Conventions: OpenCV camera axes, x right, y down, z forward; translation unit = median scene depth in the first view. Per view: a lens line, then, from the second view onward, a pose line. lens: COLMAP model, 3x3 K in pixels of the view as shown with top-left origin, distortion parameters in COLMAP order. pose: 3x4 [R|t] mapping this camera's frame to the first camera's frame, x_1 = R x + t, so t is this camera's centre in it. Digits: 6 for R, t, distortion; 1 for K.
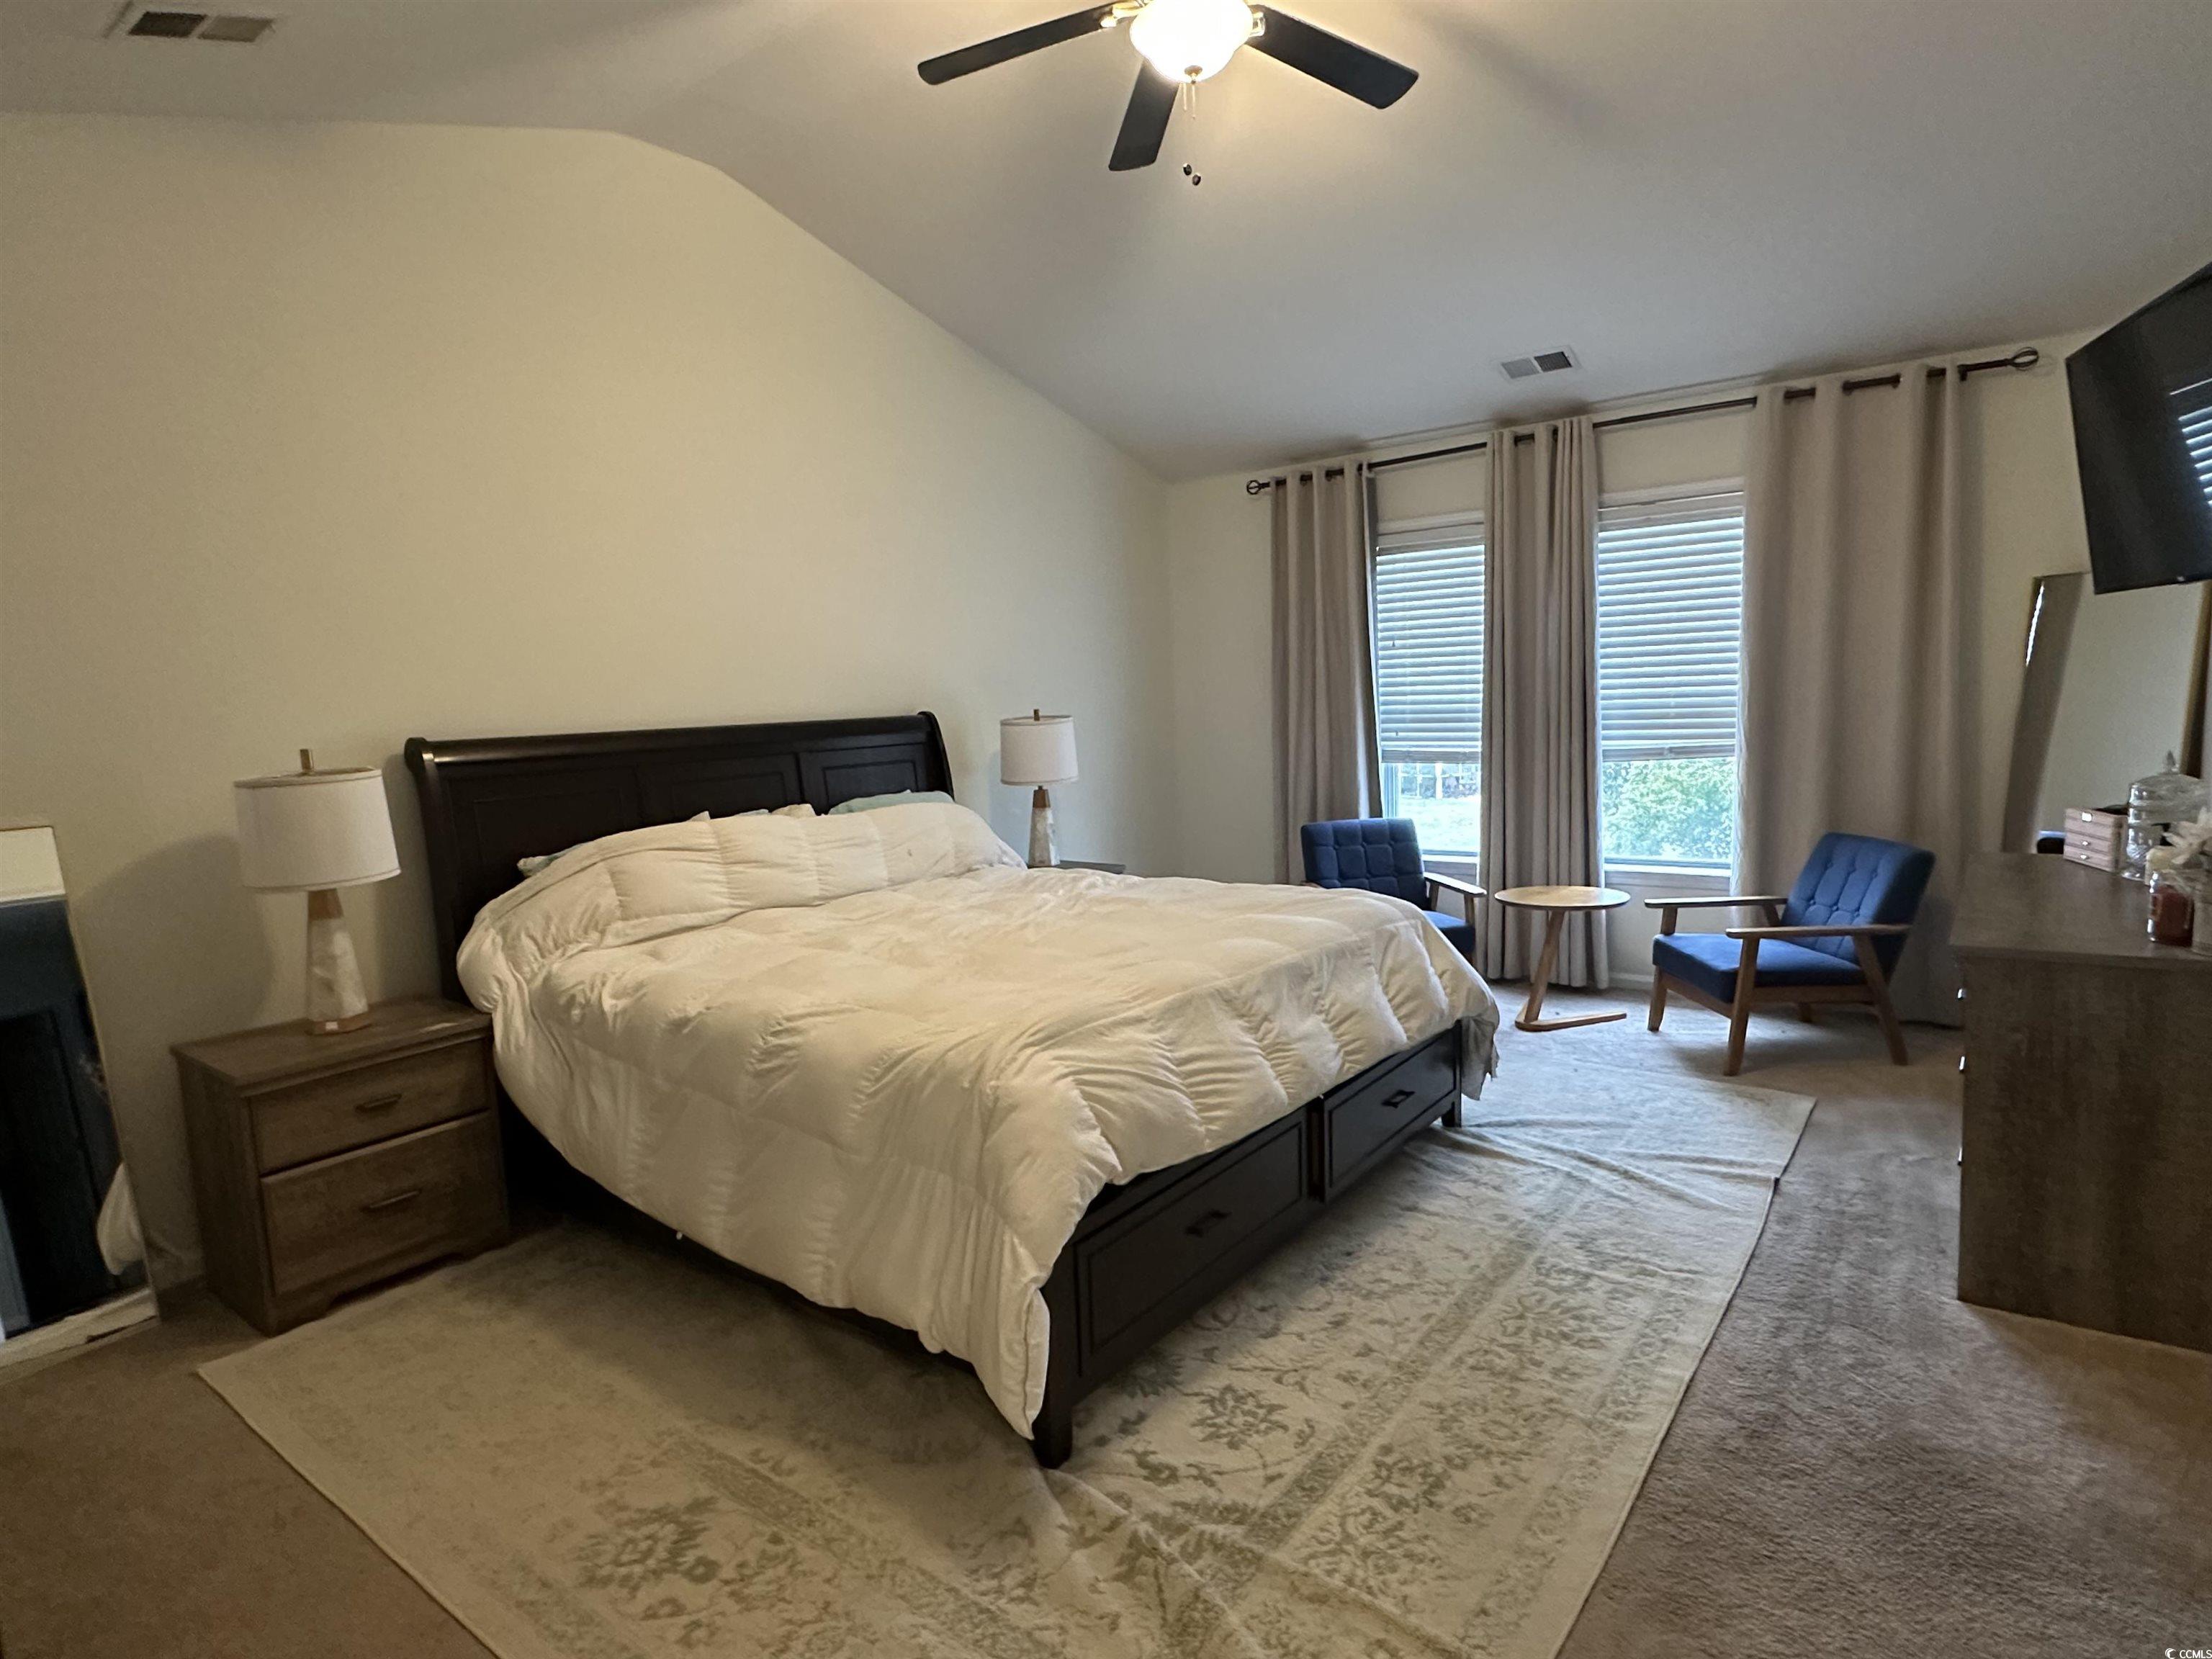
lens RADIAL K [[1227.7, 0, 1108.6], [0, 1227.7, 833.2], [0, 0, 1]] dist [-0.002473, 0.001578]
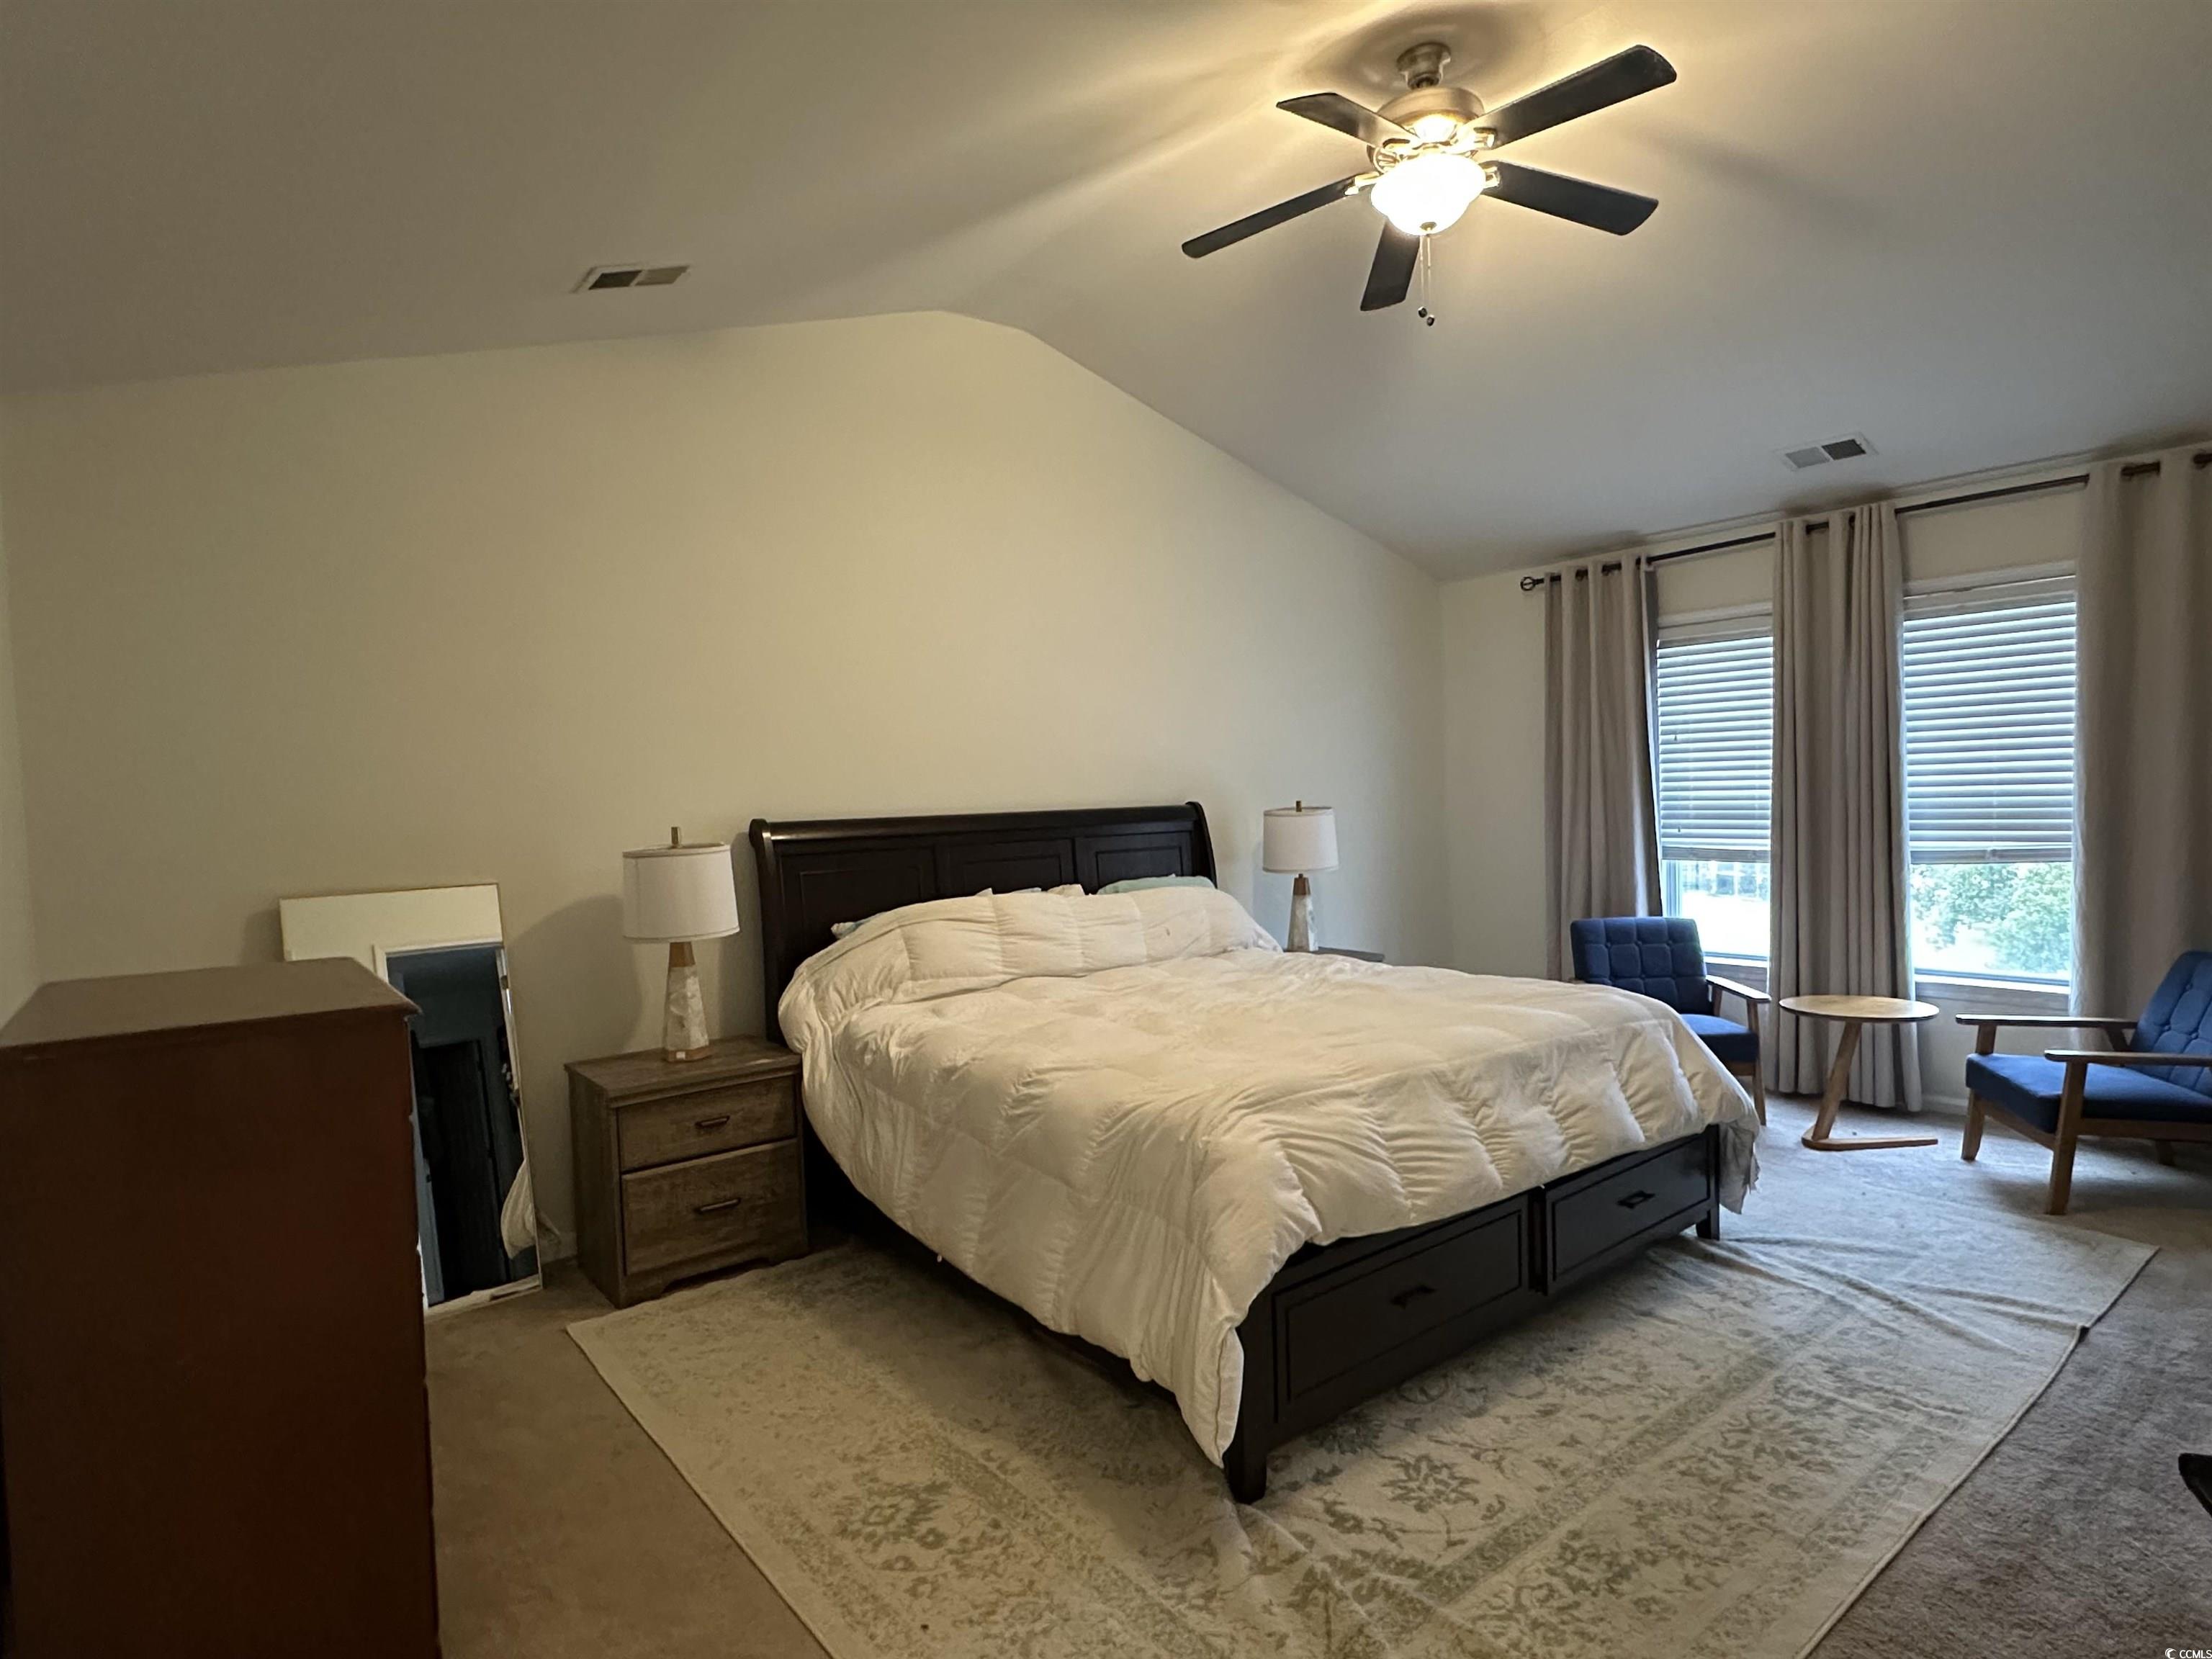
lens RADIAL K [[1227.7, 0, 1107.5], [0, 1227.7, 829.7], [0, 0, 1]] dist [-0.002473, 0.001578]
pose [[0.970029, 0.017858, -0.242333, 0.063493], [-0.035806, 0.996914, -0.069859, 0.004538], [0.240338, 0.076442, 0.967675, -0.086640]]
